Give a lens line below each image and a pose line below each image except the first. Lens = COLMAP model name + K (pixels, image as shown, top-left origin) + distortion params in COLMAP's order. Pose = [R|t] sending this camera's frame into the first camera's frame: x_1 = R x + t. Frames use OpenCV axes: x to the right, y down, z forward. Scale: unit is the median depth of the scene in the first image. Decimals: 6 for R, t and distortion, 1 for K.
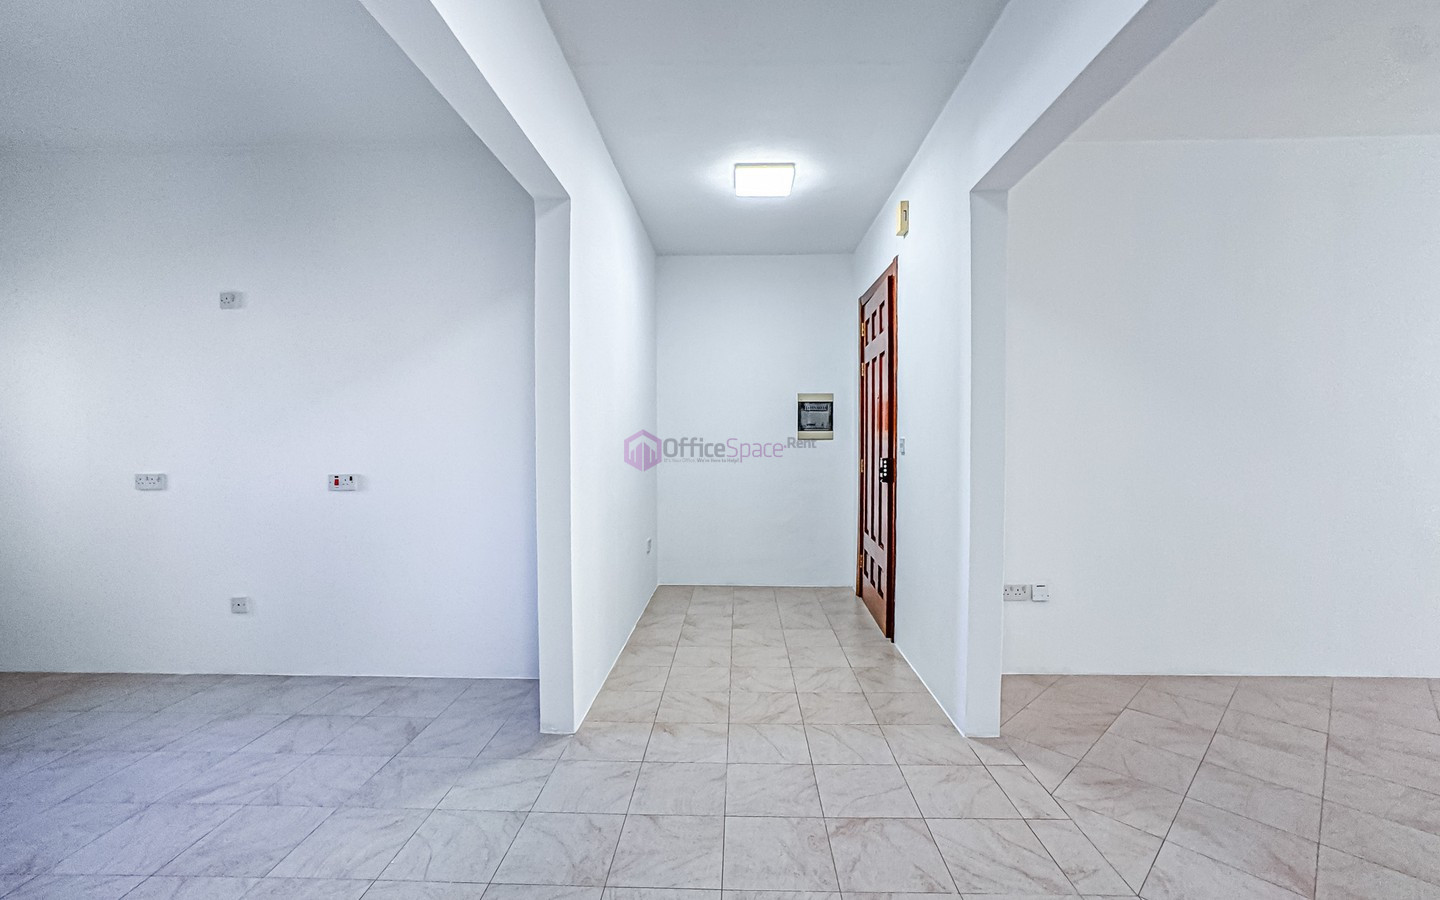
lens RADIAL K [[606.9, 0, 723.0], [0, 606.9, 452.4], [0, 0, 1]] dist [-0.042183, 0.019420]
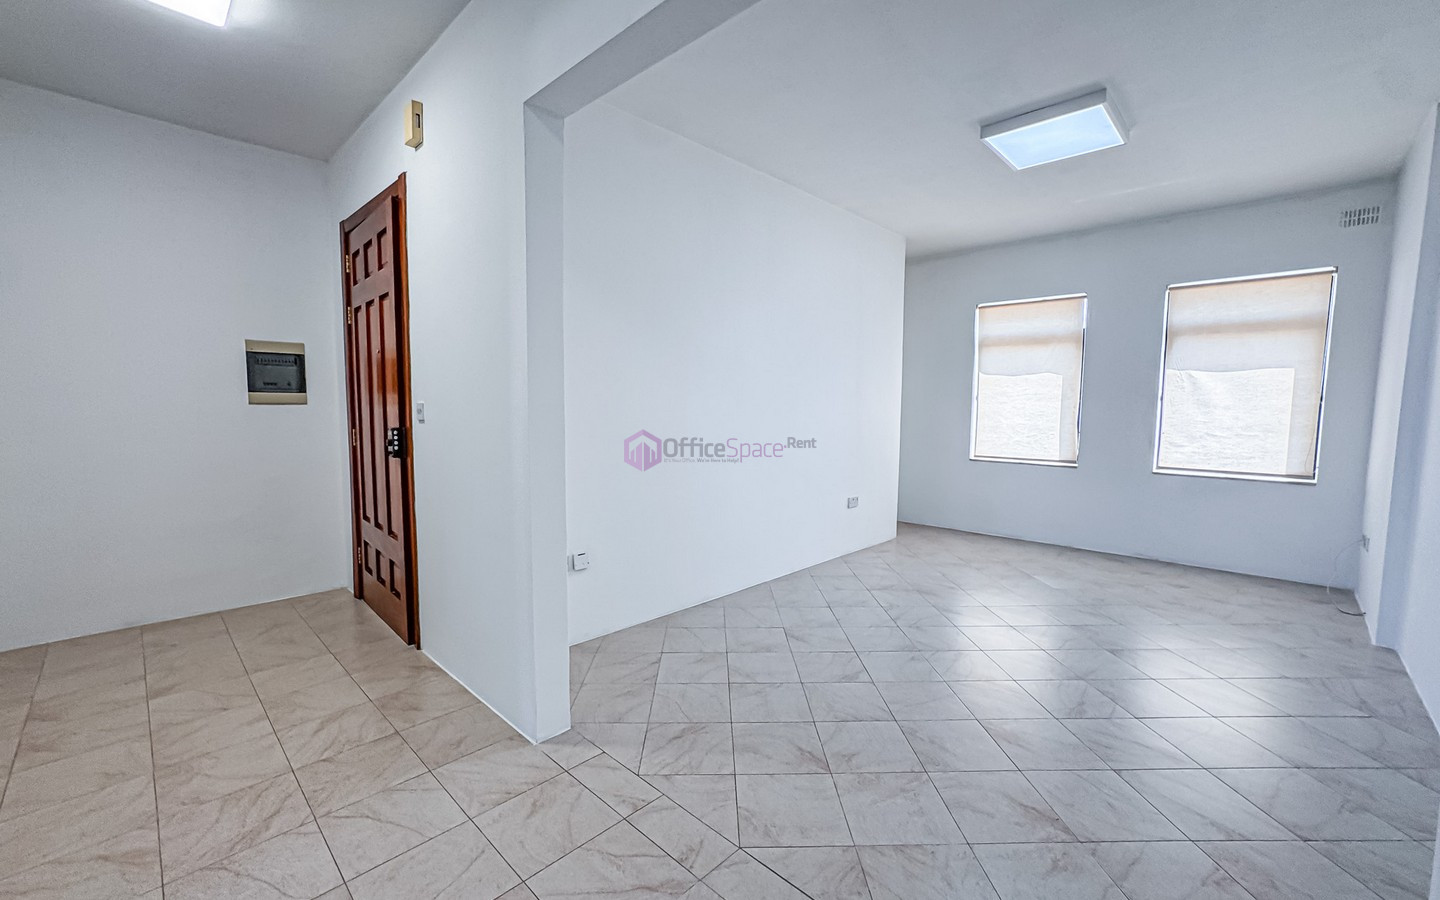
lens RADIAL K [[581.2, 0, 722.0], [0, 581.2, 453.2], [0, 0, 1]] dist [-0.035792, 0.015468]
pose [[0.668828, -0.055604, 0.741335, -0.012718], [0.009973, 0.997780, 0.065841, -0.003003], [-0.743350, -0.036643, 0.667898, 0.200381]]
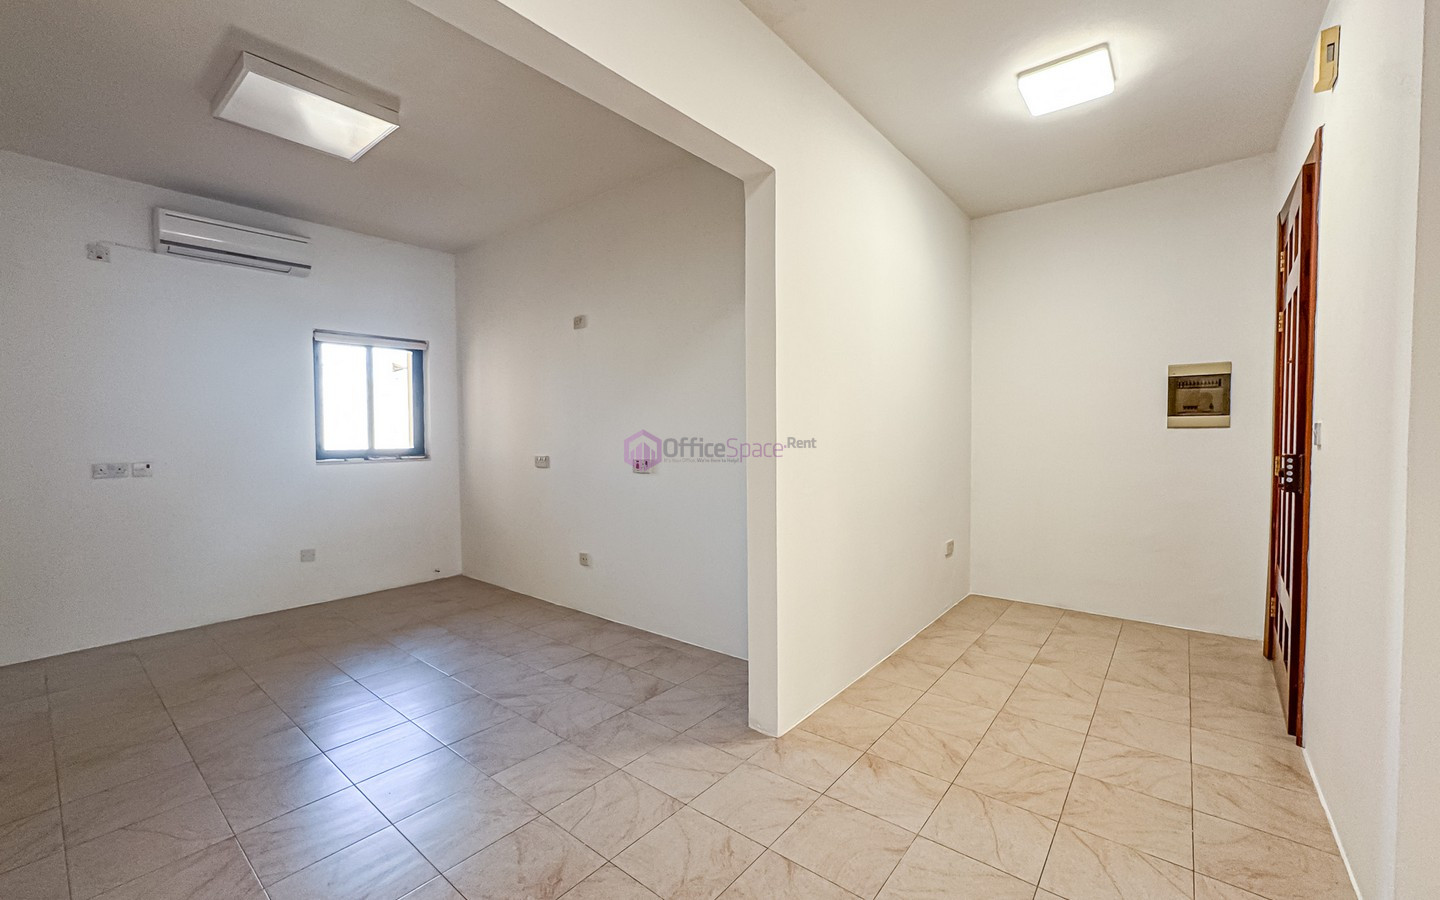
lens RADIAL K [[581.2, 0, 722.0], [0, 581.2, 453.2], [0, 0, 1]] dist [-0.035792, 0.015468]
pose [[0.794388, 0.016342, -0.607191, 0.187446], [-0.007415, 0.999824, 0.017208, 0.002927], [0.607365, -0.009167, 0.794370, 0.186228]]
